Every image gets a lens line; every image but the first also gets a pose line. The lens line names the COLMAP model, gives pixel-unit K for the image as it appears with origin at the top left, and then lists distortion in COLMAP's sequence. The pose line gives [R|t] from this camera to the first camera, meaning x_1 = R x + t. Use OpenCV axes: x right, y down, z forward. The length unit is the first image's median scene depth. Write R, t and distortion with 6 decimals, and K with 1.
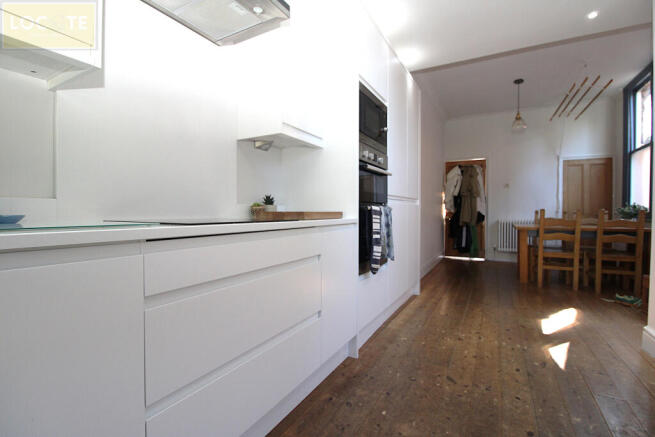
lens RADIAL K [[302.5, 0, 326.3], [0, 302.5, 216.1], [0, 0, 1]] dist [-0.001280, -0.013236]
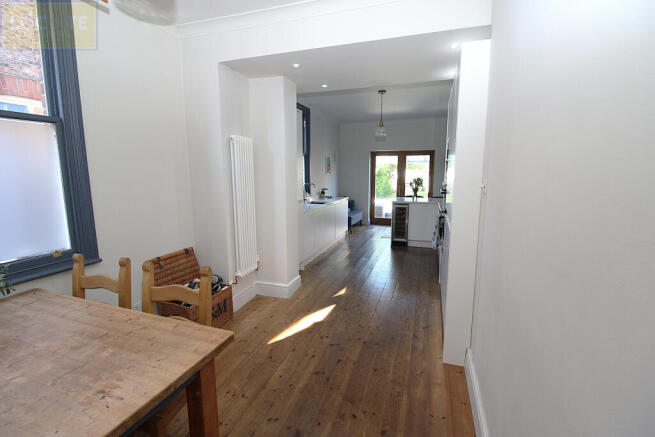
lens RADIAL K [[302.5, 0, 326.3], [0, 302.5, 216.1], [0, 0, 1]] dist [-0.001280, -0.013236]
pose [[-0.983074, 0.029107, -0.180880, 1.084437], [-0.000625, 0.986760, 0.162186, -0.281666], [0.183206, 0.159554, -0.970040, 2.478552]]
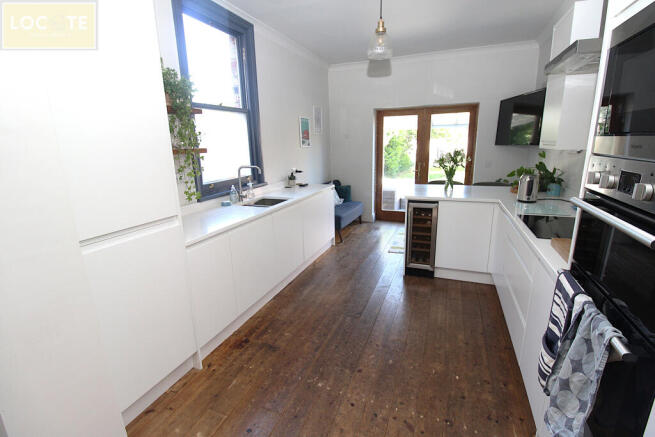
lens RADIAL K [[302.5, 0, 326.3], [0, 302.5, 216.1], [0, 0, 1]] dist [-0.001280, -0.013236]
pose [[-0.991185, 0.054475, -0.120771, 0.571346], [0.022661, 0.967833, 0.250570, -0.252098], [0.130536, 0.245624, -0.960536, 1.303556]]
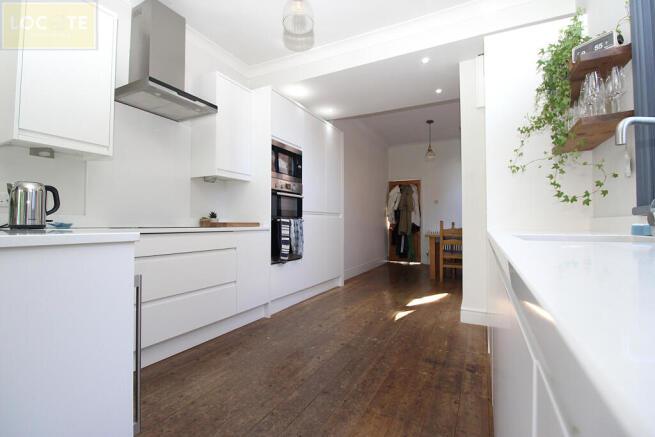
lens RADIAL K [[302.5, 0, 326.3], [0, 302.5, 216.1], [0, 0, 1]] dist [-0.001280, -0.013236]
pose [[0.999348, 0.000546, 0.036105, 0.295826], [0.000914, 0.999182, -0.040429, 0.013395], [-0.036097, 0.040436, 0.998530, -0.500351]]
